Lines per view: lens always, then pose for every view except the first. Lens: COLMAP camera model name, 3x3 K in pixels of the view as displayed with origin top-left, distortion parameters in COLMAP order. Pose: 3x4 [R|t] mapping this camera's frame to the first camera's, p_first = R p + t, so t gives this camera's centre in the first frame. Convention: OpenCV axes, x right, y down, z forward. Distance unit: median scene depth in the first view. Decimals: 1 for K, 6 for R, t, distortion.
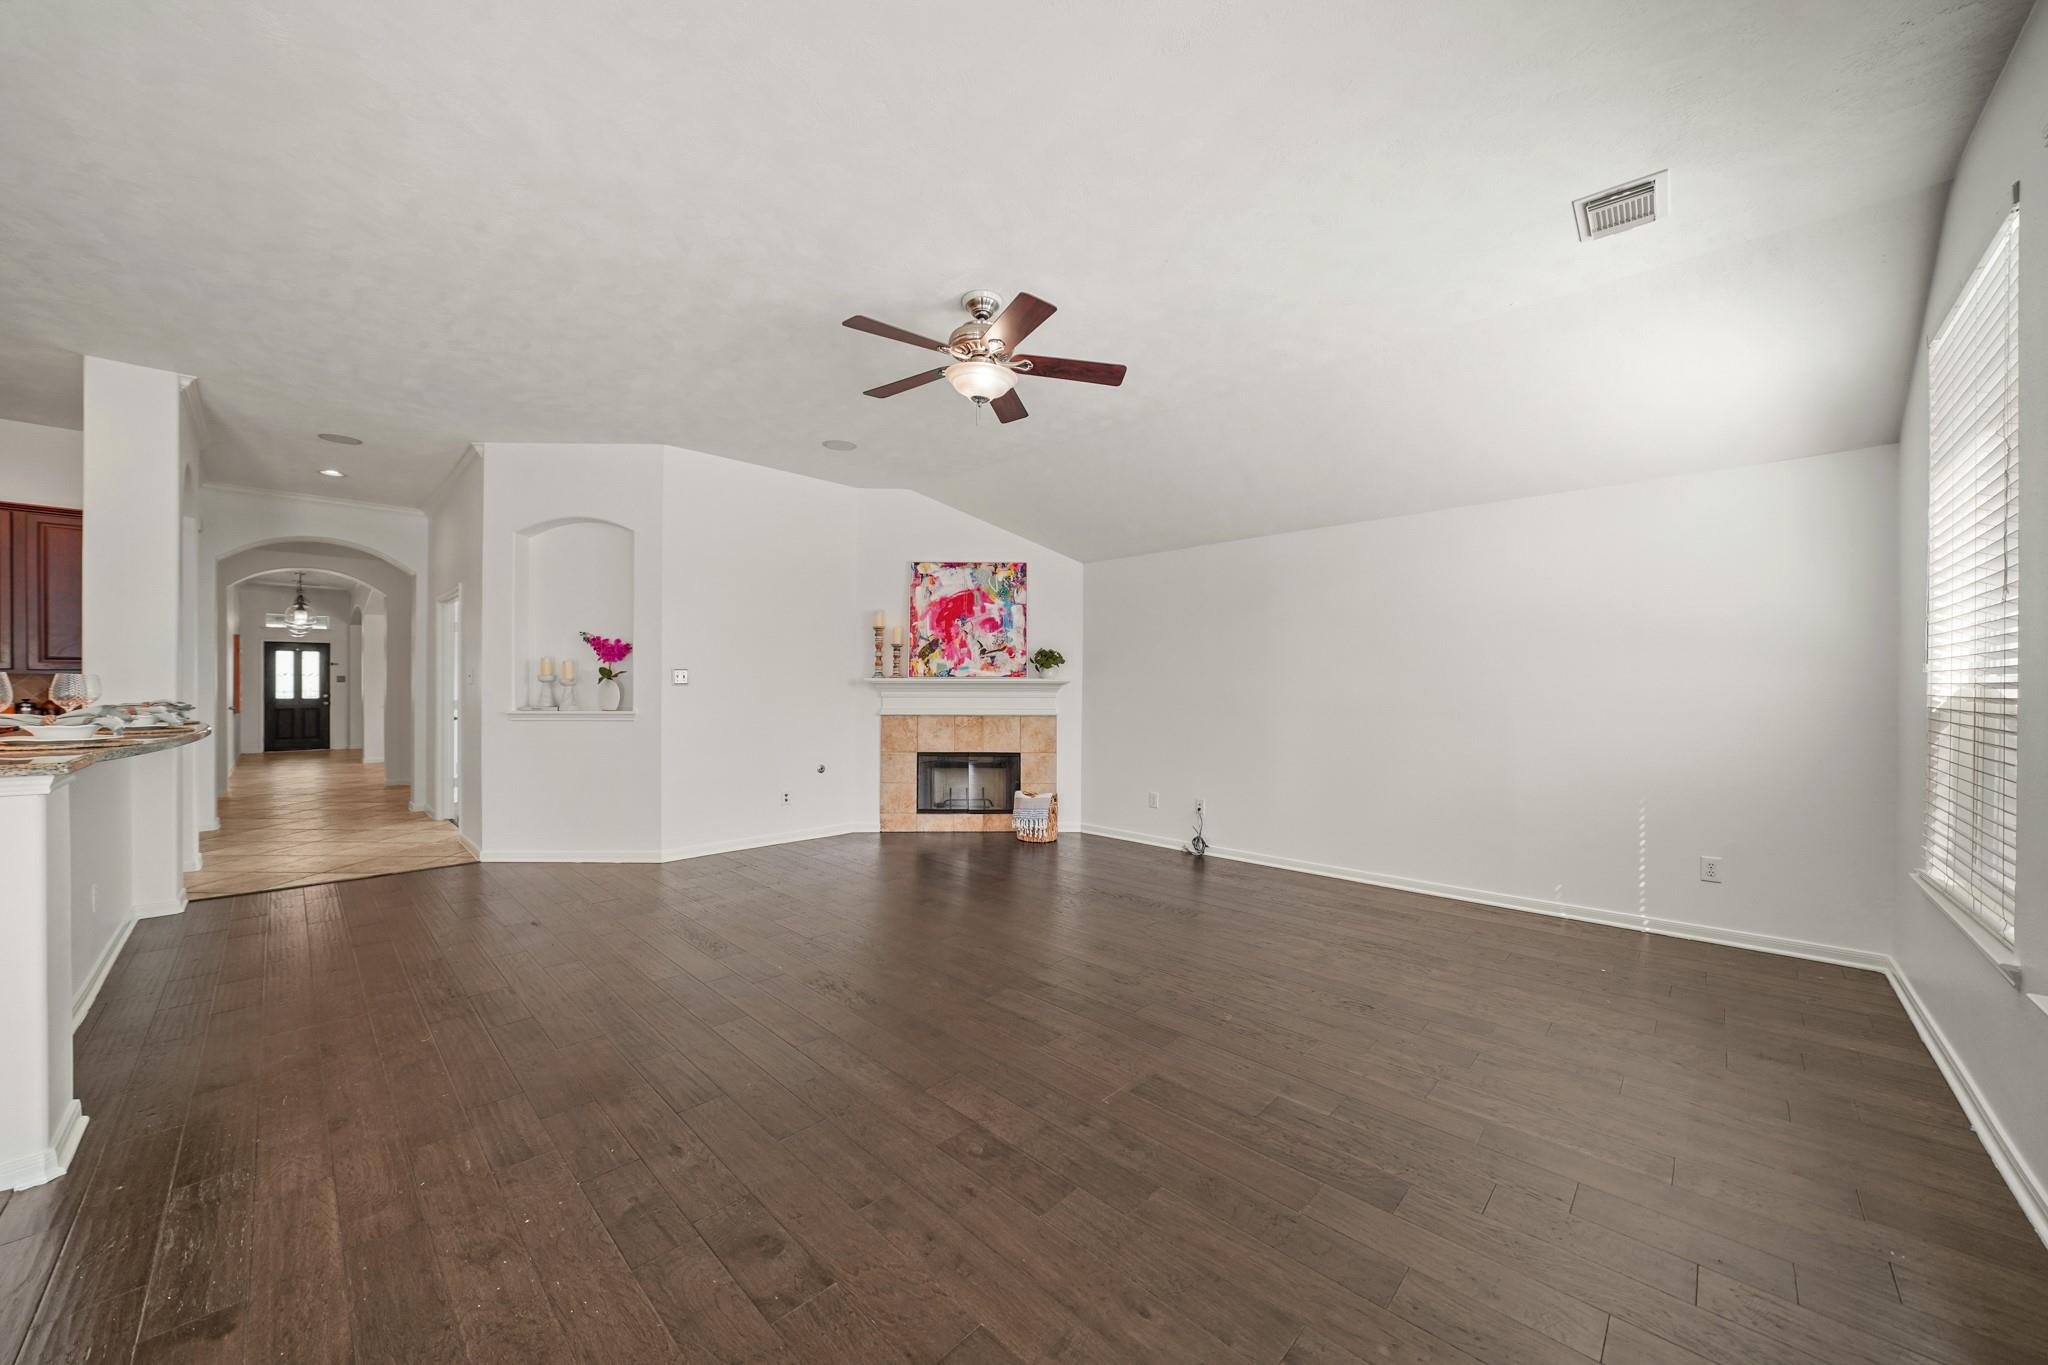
lens RADIAL K [[740.6, 0, 1013.7], [0, 740.6, 686.8], [0, 0, 1]] dist [-0.001727, -0.000044]
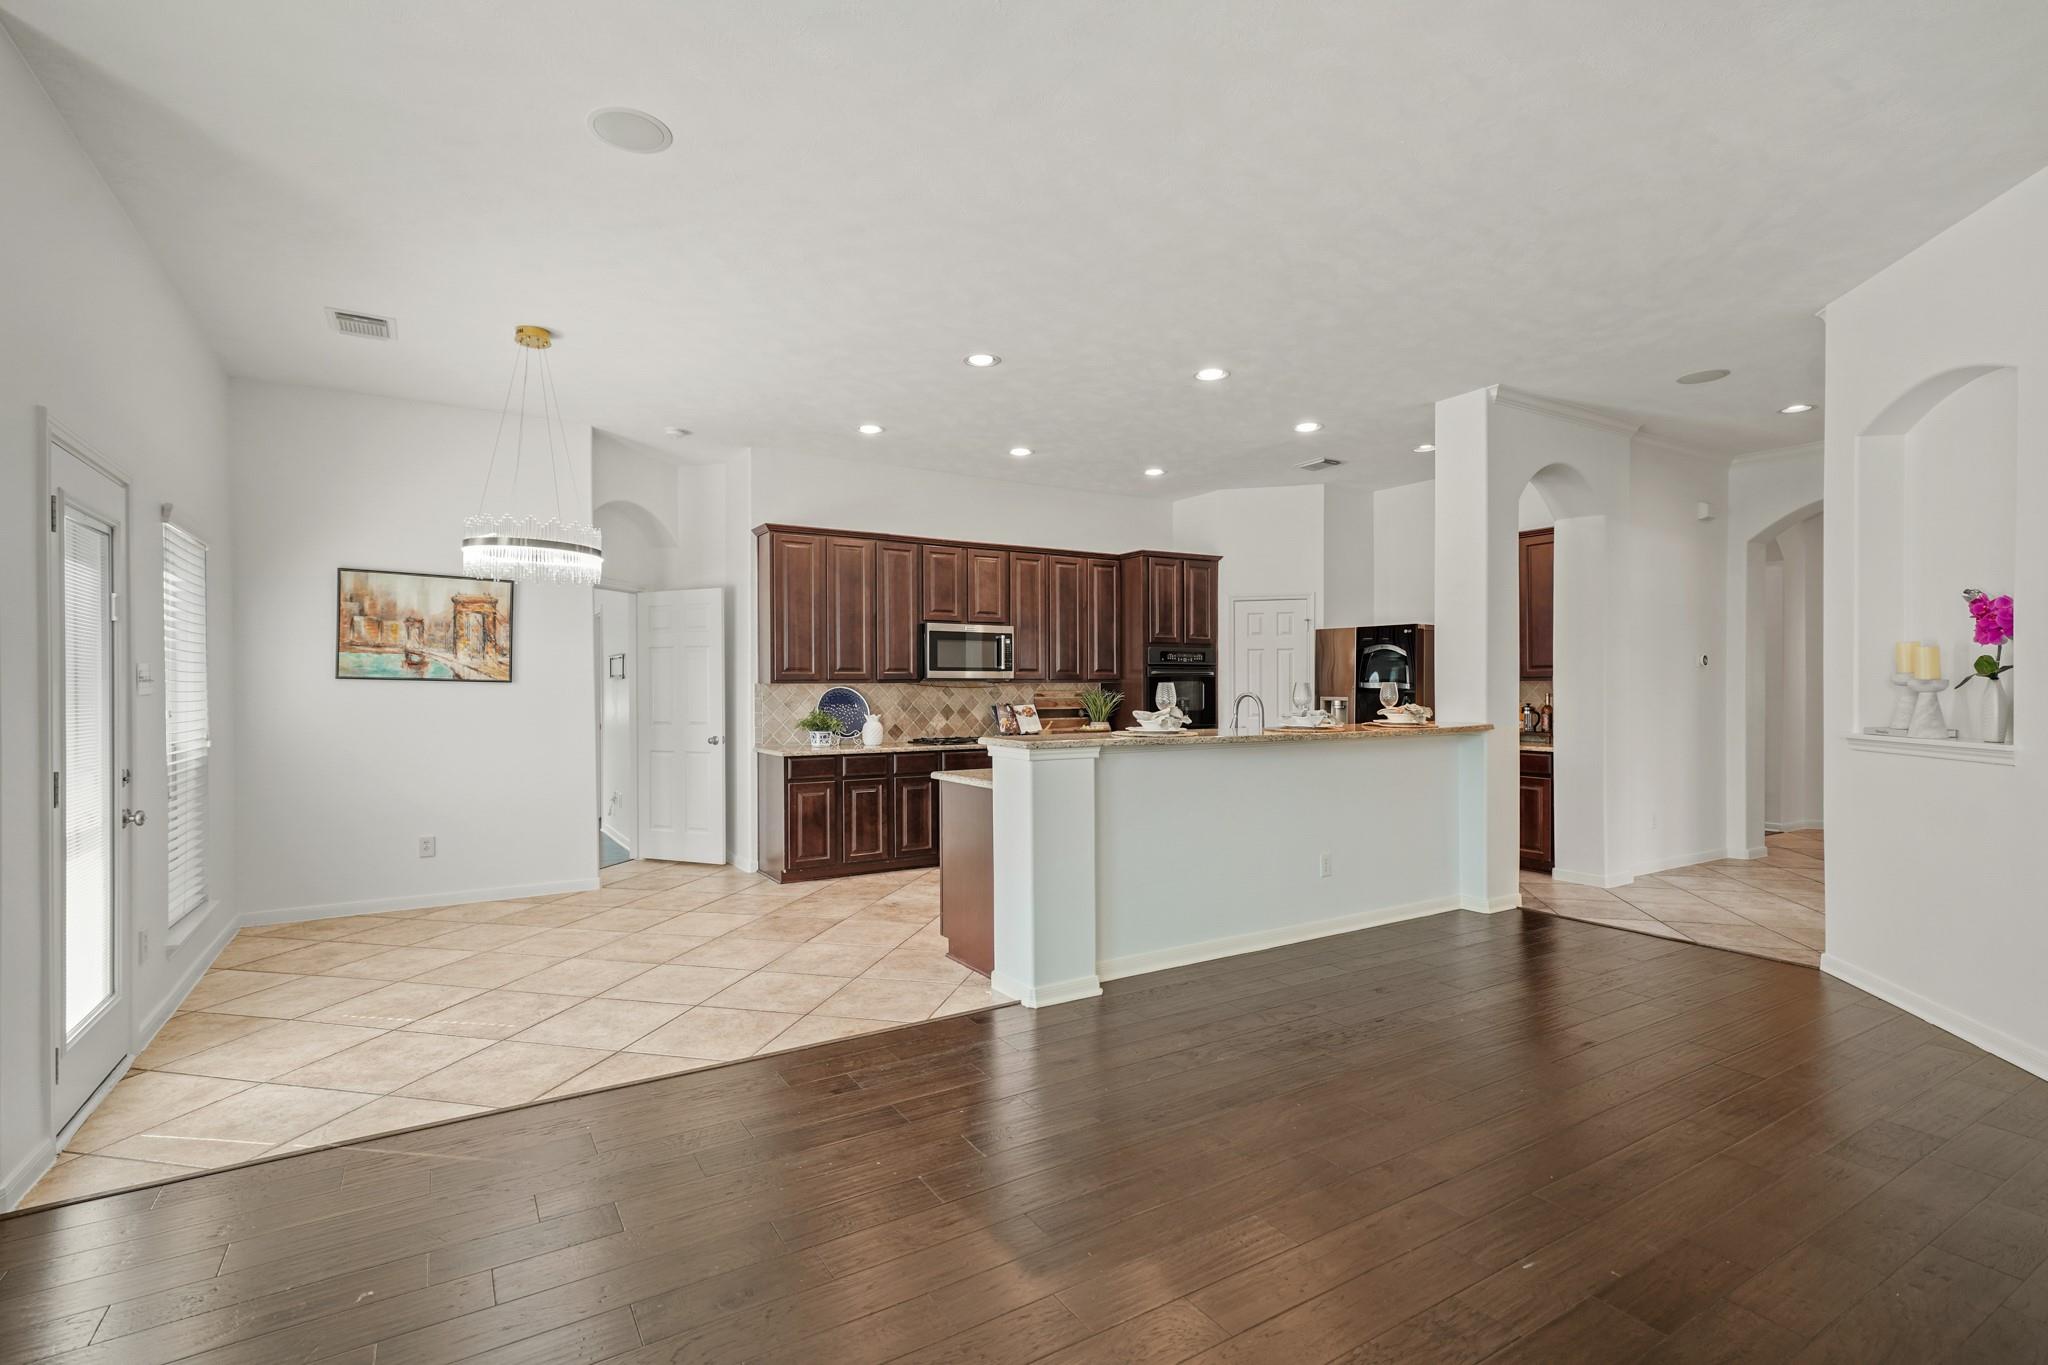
lens RADIAL K [[964.0, 0, 1028.0], [0, 964.0, 681.4], [0, 0, 1]] dist [0.001544, 0.000196]
pose [[-0.221672, -0.009753, -0.975073, 0.202501], [-0.006127, 0.999944, -0.008608, 0.001492], [0.975102, 0.004066, -0.221719, 0.433337]]
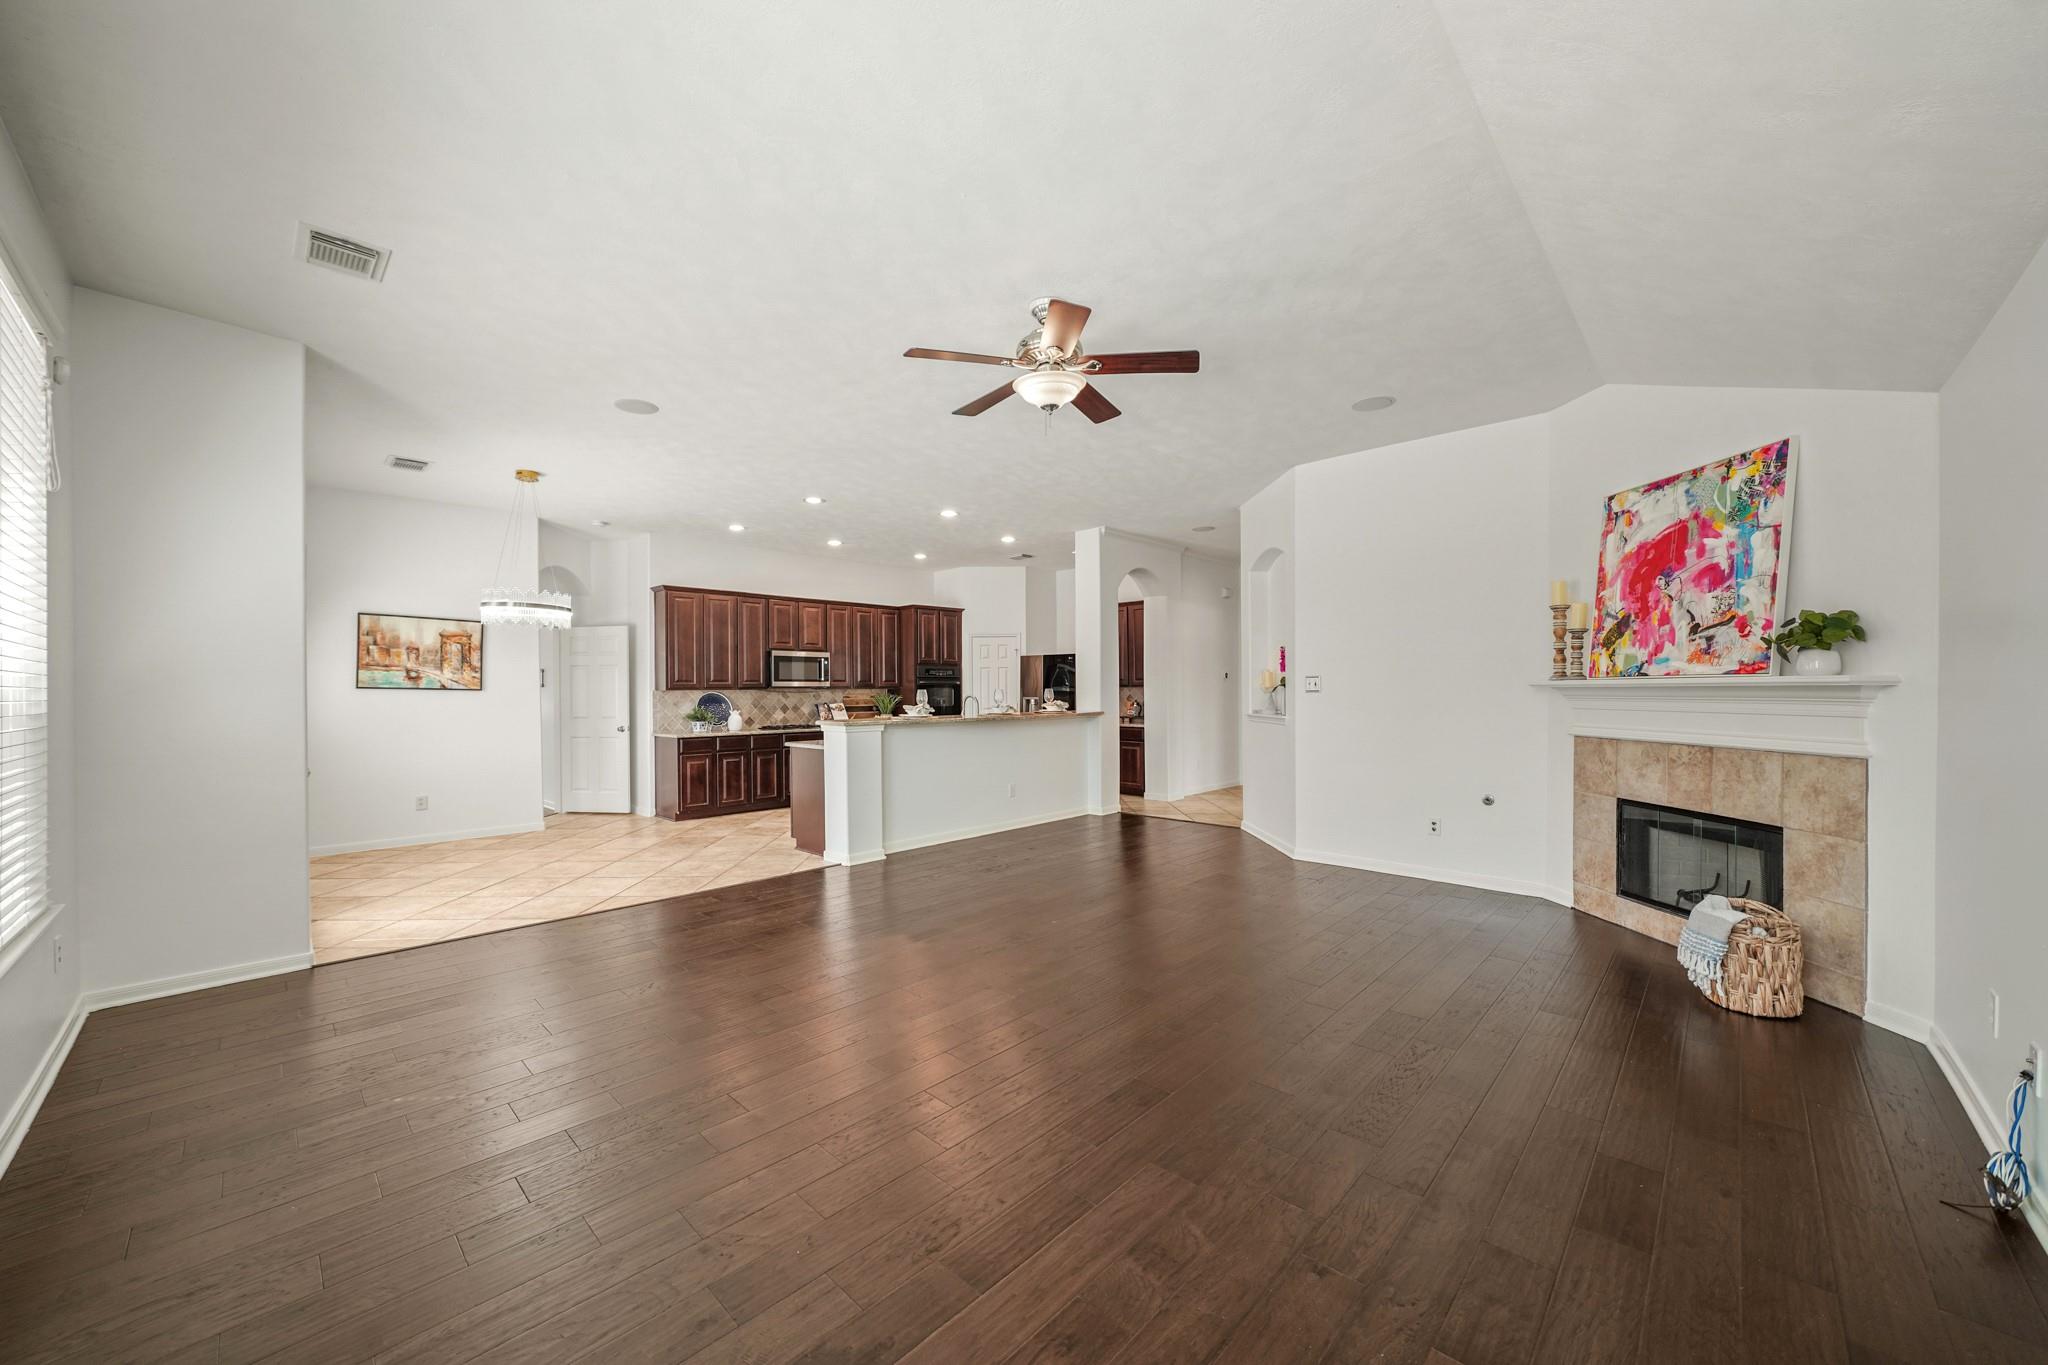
lens RADIAL K [[740.6, 0, 1010.5], [0, 740.6, 692.2], [0, 0, 1]] dist [-0.001727, -0.000044]
pose [[0.013004, -0.001822, -0.999914, 0.495631], [-0.001354, 0.999997, -0.001839, 0.000934], [0.999915, 0.001378, 0.013002, 0.484278]]
